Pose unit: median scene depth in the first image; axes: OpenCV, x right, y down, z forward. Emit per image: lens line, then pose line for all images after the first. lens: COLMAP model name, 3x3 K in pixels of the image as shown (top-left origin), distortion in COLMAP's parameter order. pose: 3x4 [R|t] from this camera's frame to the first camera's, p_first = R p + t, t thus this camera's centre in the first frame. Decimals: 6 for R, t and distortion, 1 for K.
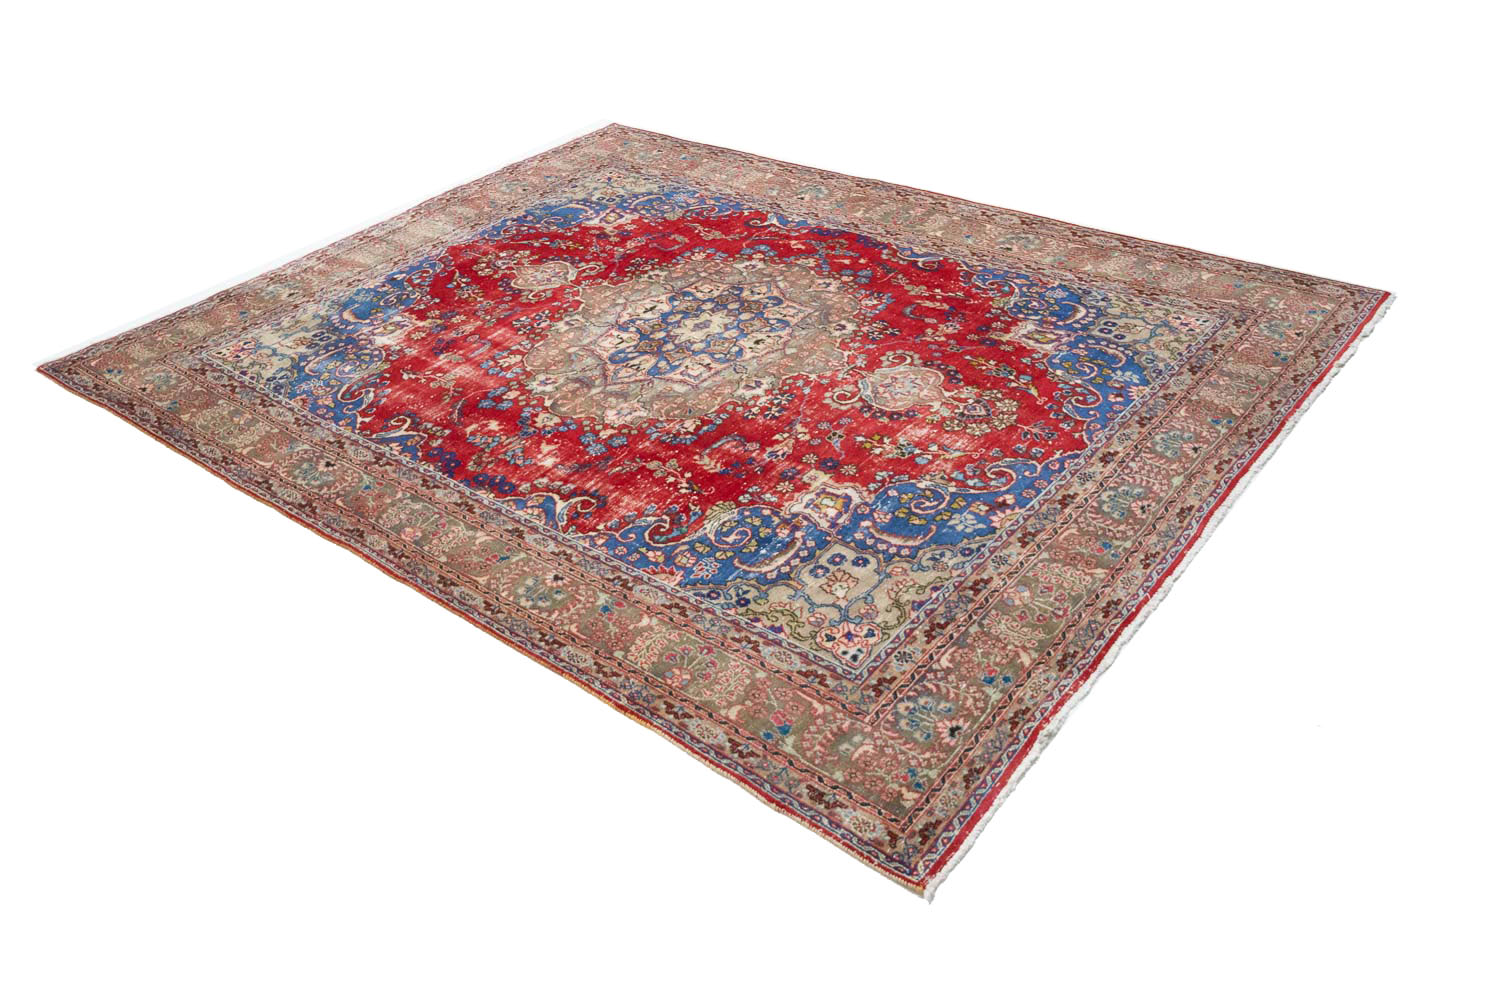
lens RADIAL K [[1245.5, 0, 737.5], [0, 1245.5, 501.4], [0, 0, 1]] dist [-0.005221, -0.002762]
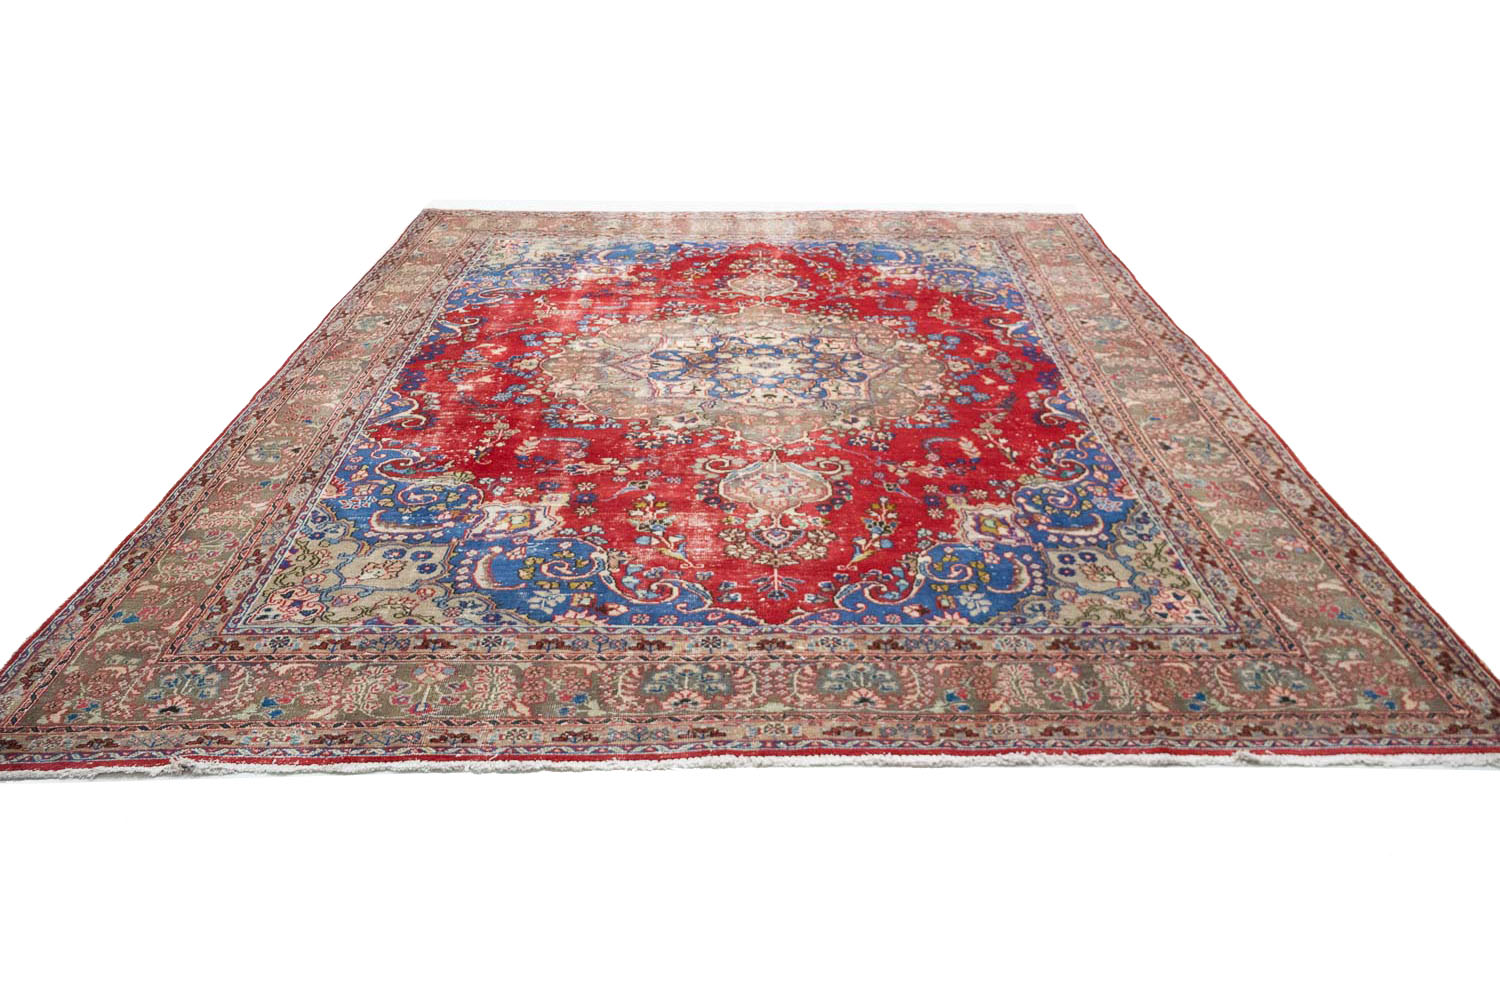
lens RADIAL K [[1196.2, 0, 736.9], [0, 1196.2, 531.7], [0, 0, 1]] dist [0.003089, -0.008649]
pose [[0.635014, 0.448024, -0.629310, 0.670984], [-0.485999, 0.864922, 0.125359, -0.164293], [0.600468, 0.226239, 0.766977, 0.430051]]
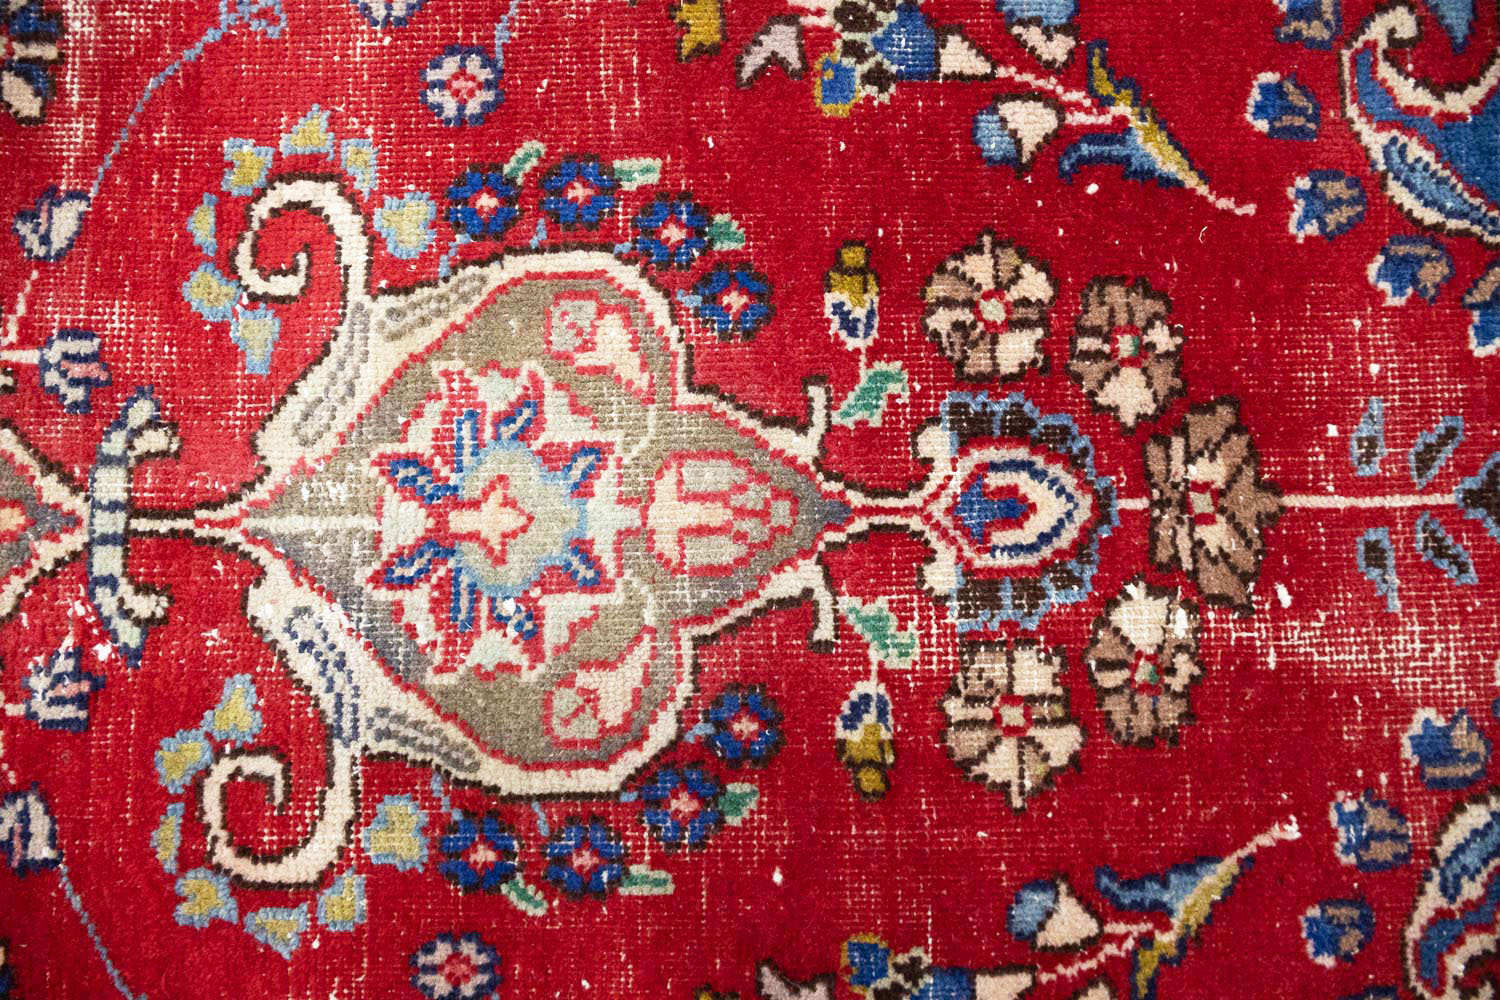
lens RADIAL K [[1245.5, 0, 737.5], [0, 1245.5, 501.4], [0, 0, 1]] dist [-0.005221, -0.002762]
pose [[-0.755708, 0.653739, 0.039139, -0.238382], [-0.331293, -0.433151, 0.838227, -0.391354], [0.564934, 0.620488, 0.543915, 1.264285]]
